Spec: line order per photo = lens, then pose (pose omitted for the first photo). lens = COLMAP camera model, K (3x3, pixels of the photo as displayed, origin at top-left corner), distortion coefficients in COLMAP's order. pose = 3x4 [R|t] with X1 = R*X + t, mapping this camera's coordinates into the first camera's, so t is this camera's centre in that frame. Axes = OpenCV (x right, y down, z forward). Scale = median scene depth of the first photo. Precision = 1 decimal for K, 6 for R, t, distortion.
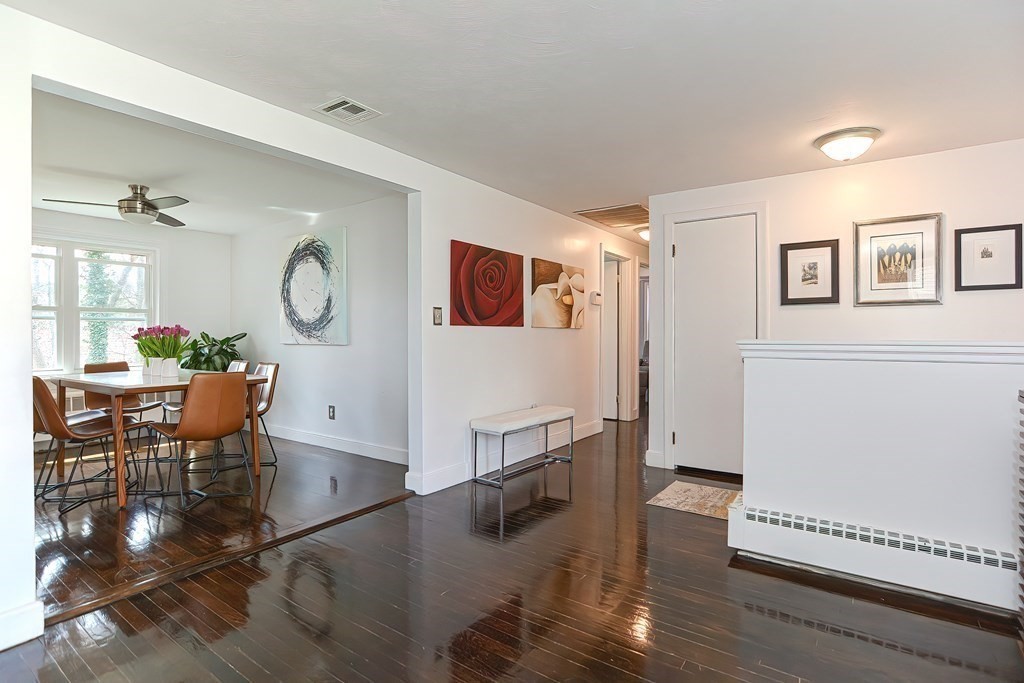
lens RADIAL K [[499.8, 0, 512.8], [0, 499.8, 337.3], [0, 0, 1]] dist [-0.025584, 0.003450]
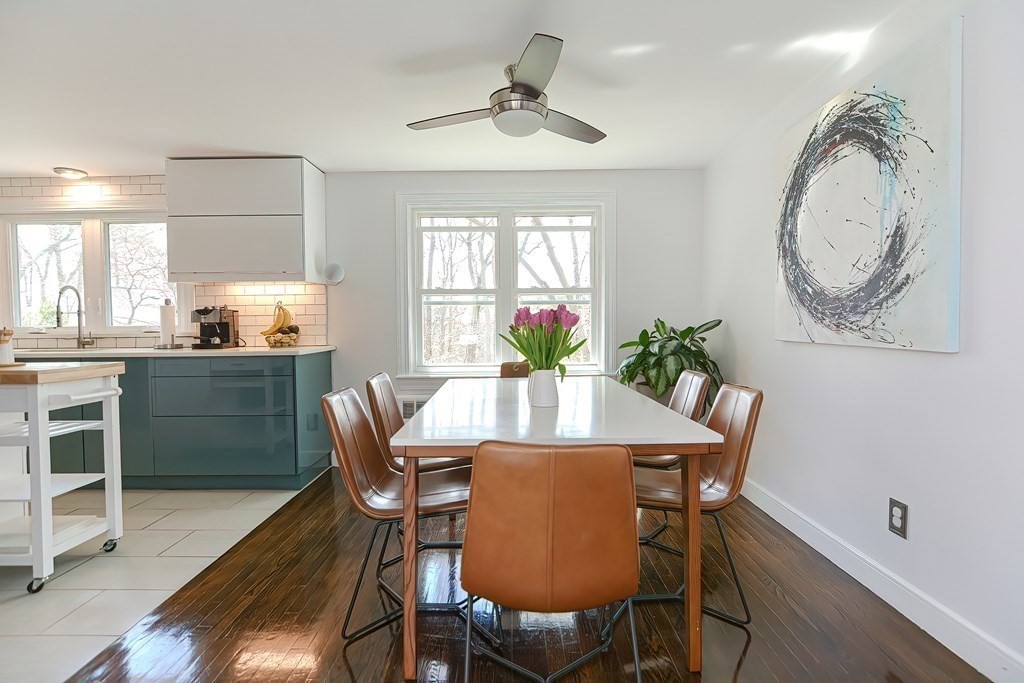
lens RADIAL K [[499.8, 0, 515.7], [0, 499.8, 334.3], [0, 0, 1]] dist [-0.025584, 0.003450]
pose [[0.585645, 0.019607, -0.810330, -0.228369], [-0.002620, 0.999748, 0.022297, -0.004485], [0.810563, -0.010935, 0.585549, 0.525880]]
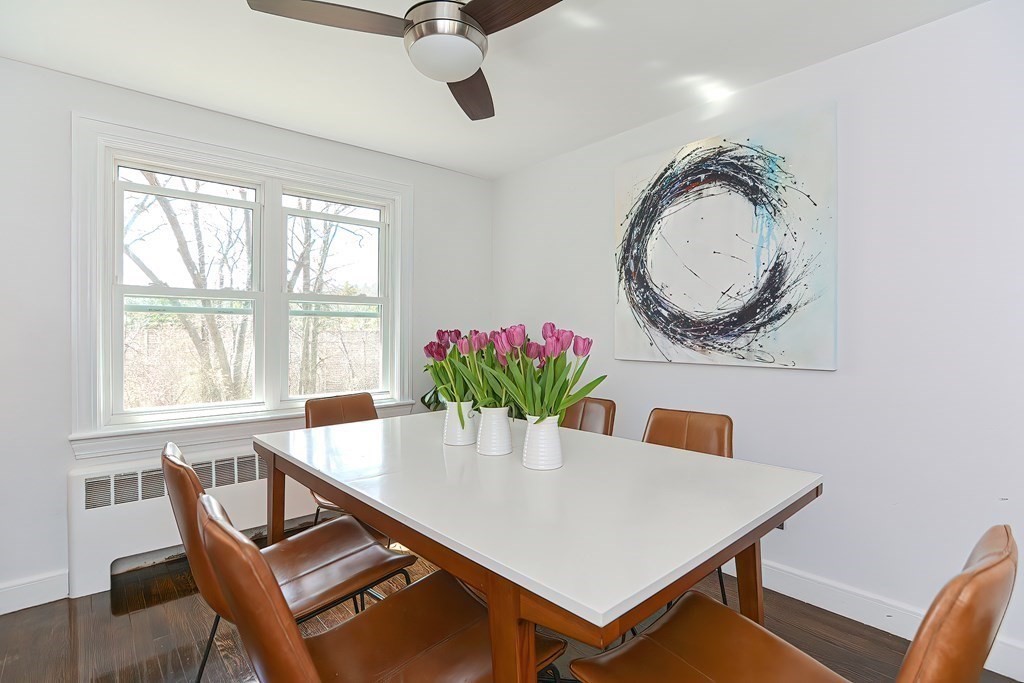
lens RADIAL K [[499.8, 0, 512.2], [0, 499.8, 336.4], [0, 0, 1]] dist [-0.025584, 0.003450]
pose [[0.973917, 0.006757, -0.226805, -0.499046], [-0.007066, 0.999975, -0.000550, -0.011845], [0.226796, 0.002138, 0.973940, 0.496497]]
